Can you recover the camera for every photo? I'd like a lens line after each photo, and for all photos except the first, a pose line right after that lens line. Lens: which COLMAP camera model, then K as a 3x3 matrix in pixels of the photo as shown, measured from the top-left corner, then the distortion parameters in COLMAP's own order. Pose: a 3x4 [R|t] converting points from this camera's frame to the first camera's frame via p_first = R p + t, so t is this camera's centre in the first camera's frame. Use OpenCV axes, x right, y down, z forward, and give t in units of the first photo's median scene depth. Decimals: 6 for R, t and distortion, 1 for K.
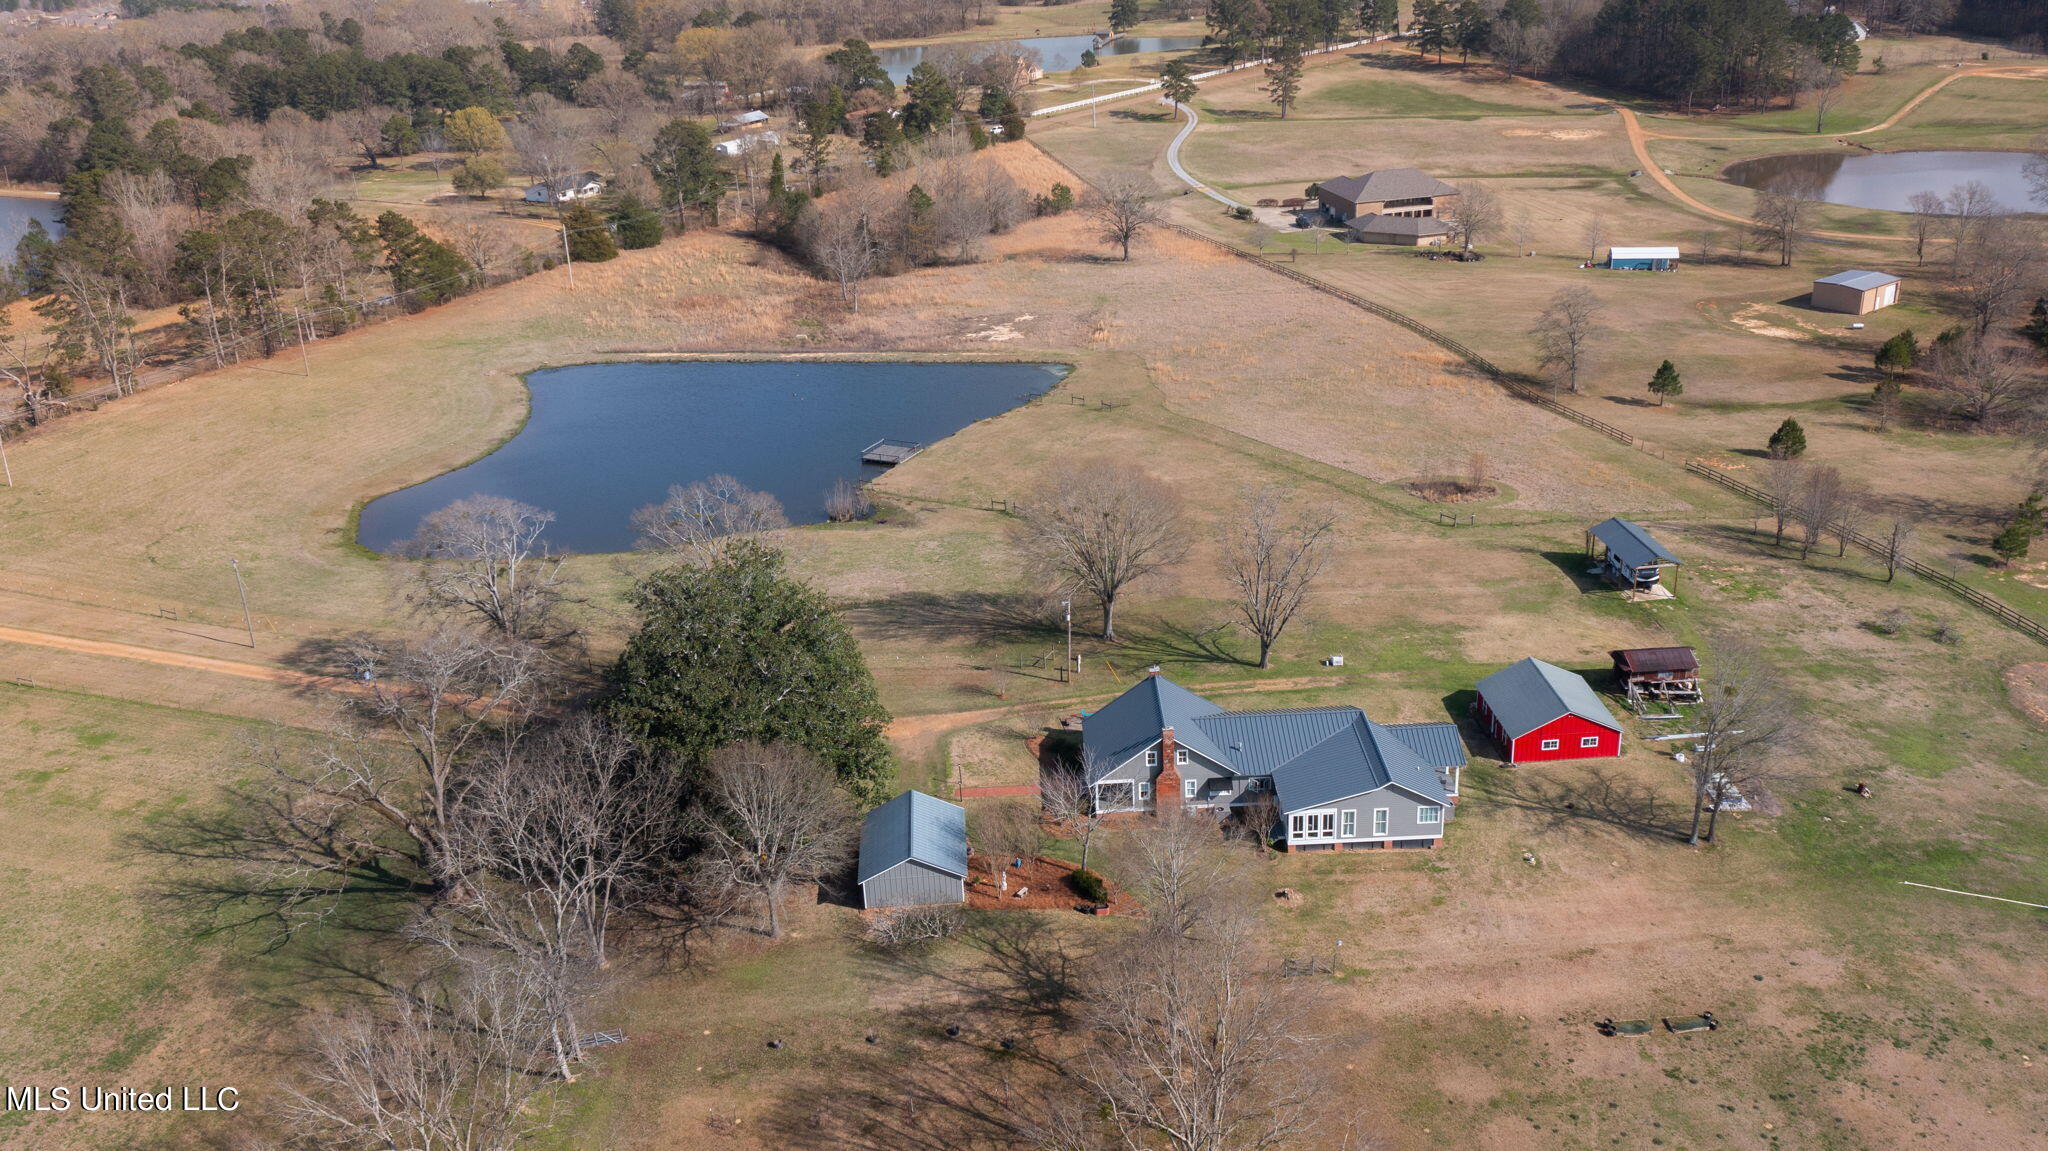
lens RADIAL K [[1572.4, 0, 1024.0], [0, 1572.4, 575.5], [0, 0, 1]] dist [-0.005708, 0.007026]
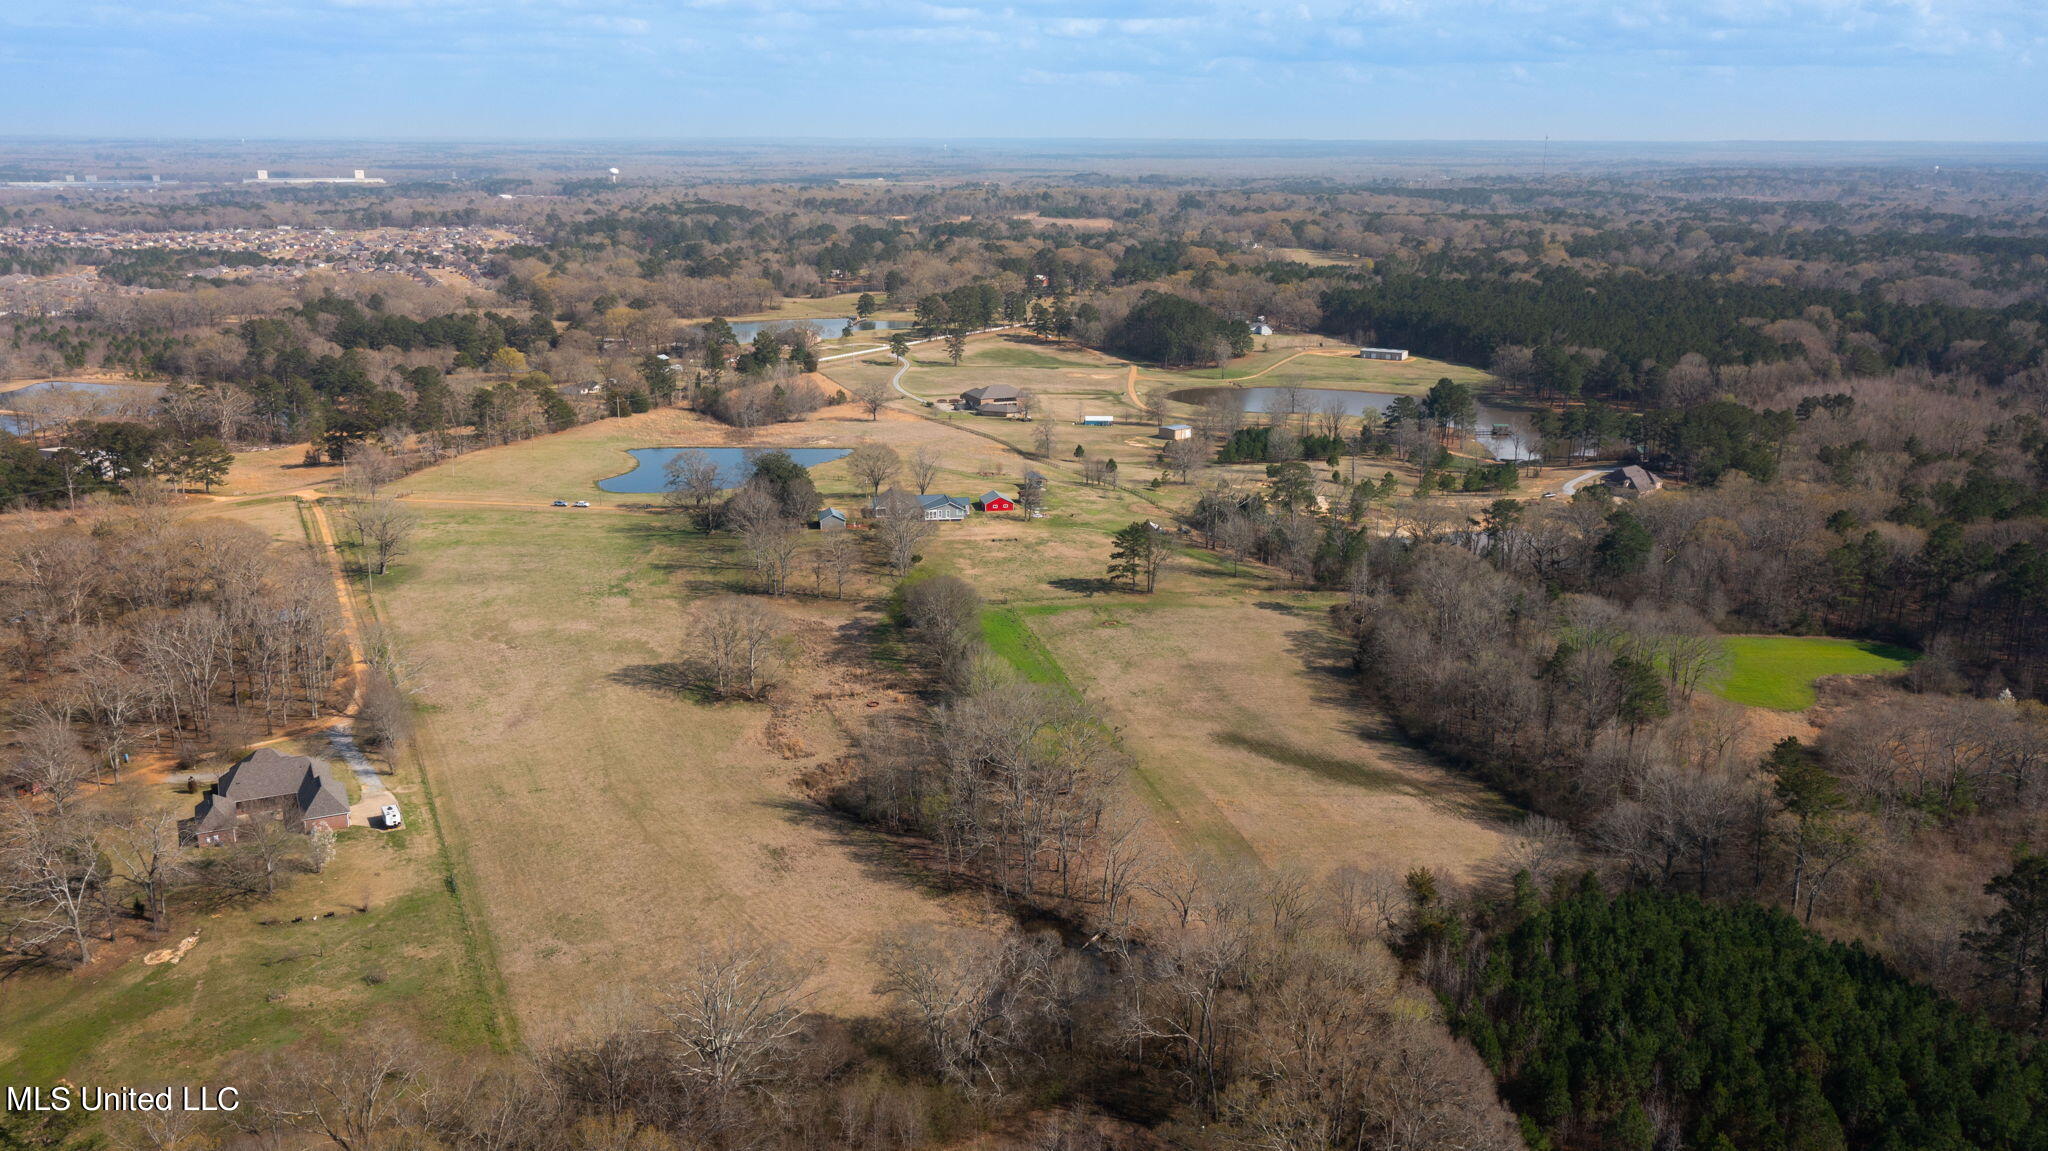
lens RADIAL K [[1572.4, 0, 1024.0], [0, 1572.4, 575.5], [0, 0, 1]] dist [-0.005708, 0.007026]
pose [[0.985272, 0.003502, 0.170960, -0.083145], [0.024906, 0.986189, -0.163741, 0.299983], [-0.169172, 0.165587, 0.971577, -0.898094]]
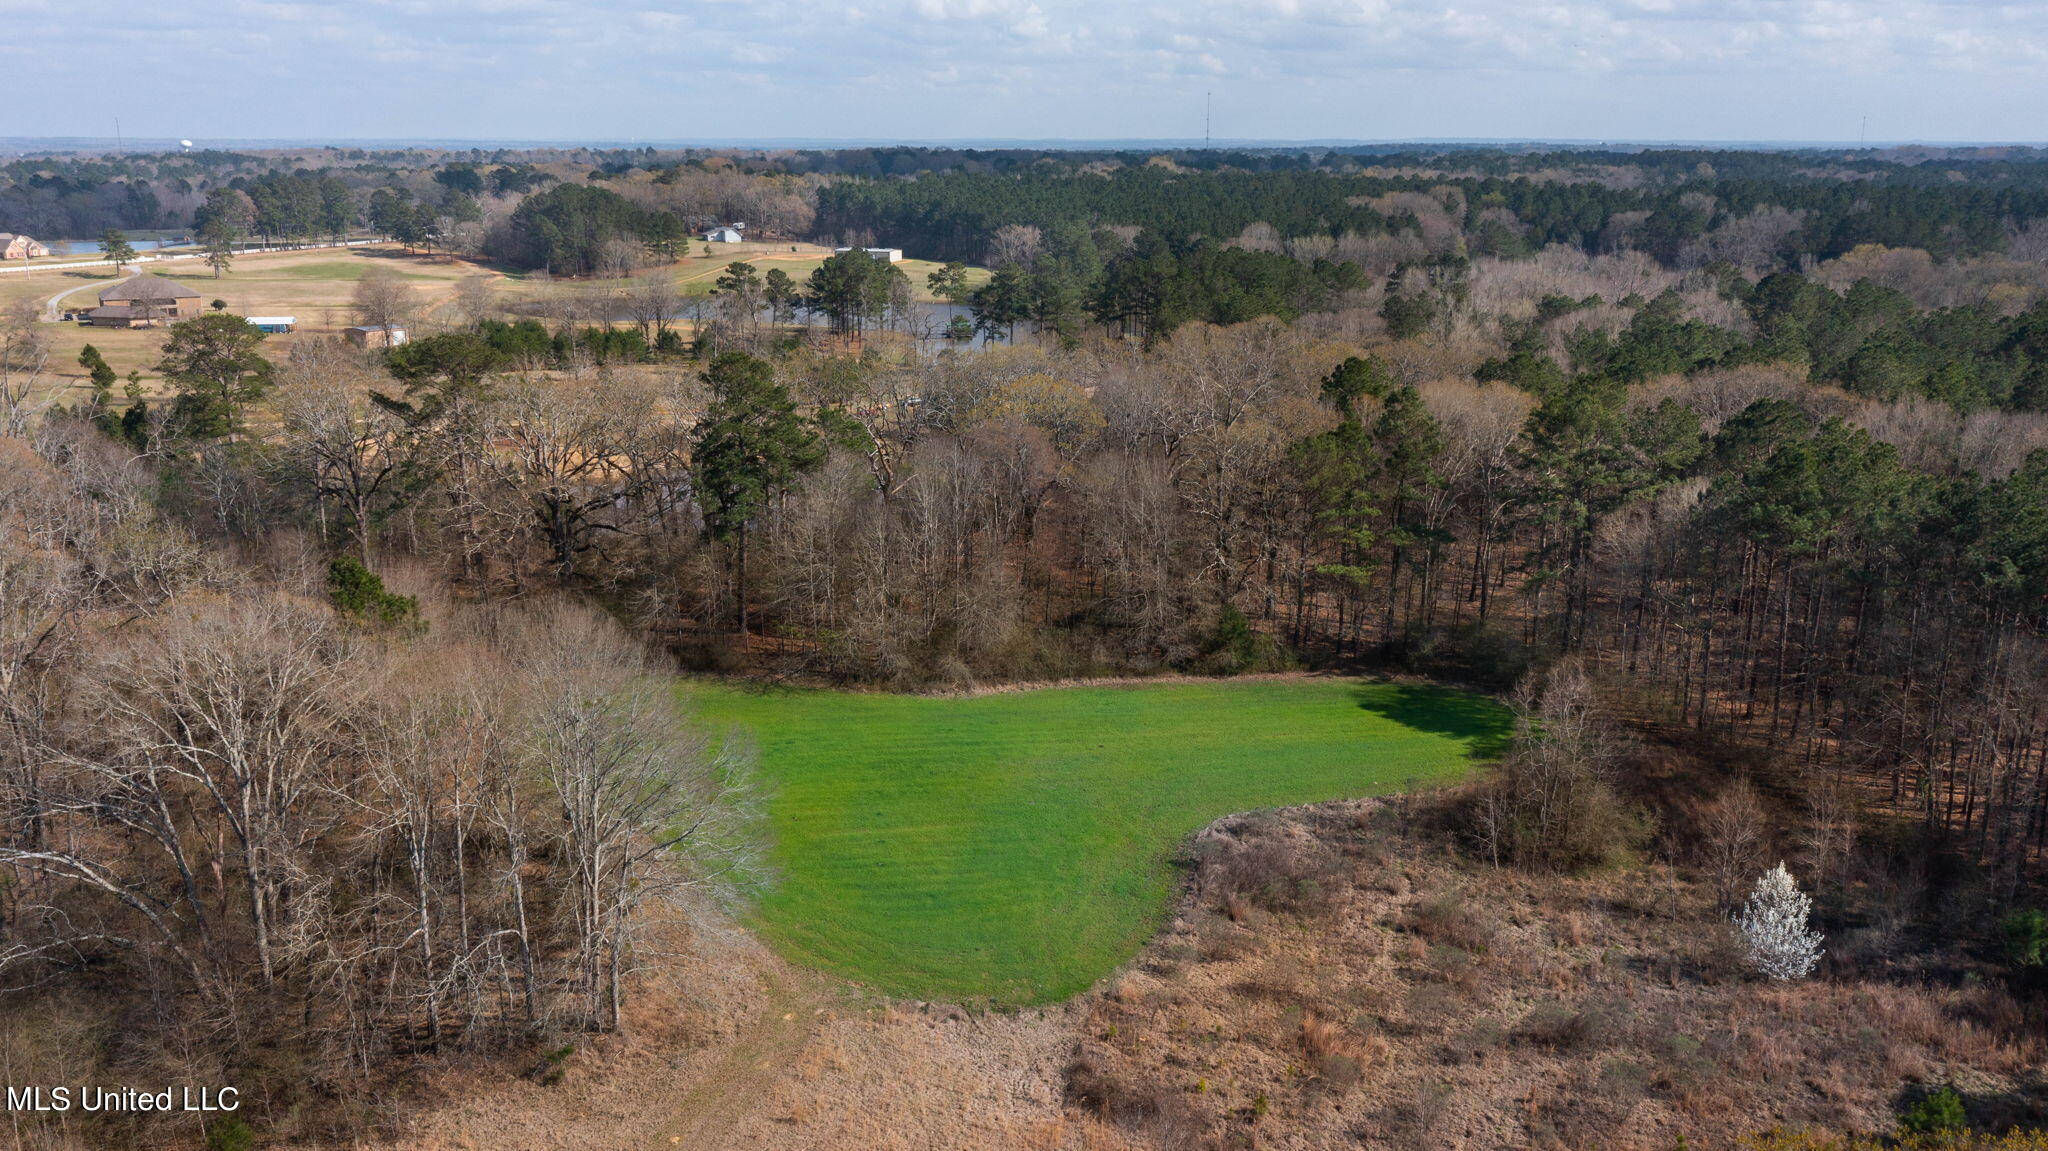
lens RADIAL K [[1572.4, 0, 1024.0], [0, 1572.4, 575.5], [0, 0, 1]] dist [-0.005708, 0.007026]
pose [[0.943682, -0.037750, 0.328693, 0.412756], [0.094204, 0.983005, -0.157566, 0.216546], [-0.317158, 0.179657, 0.931200, -0.332883]]
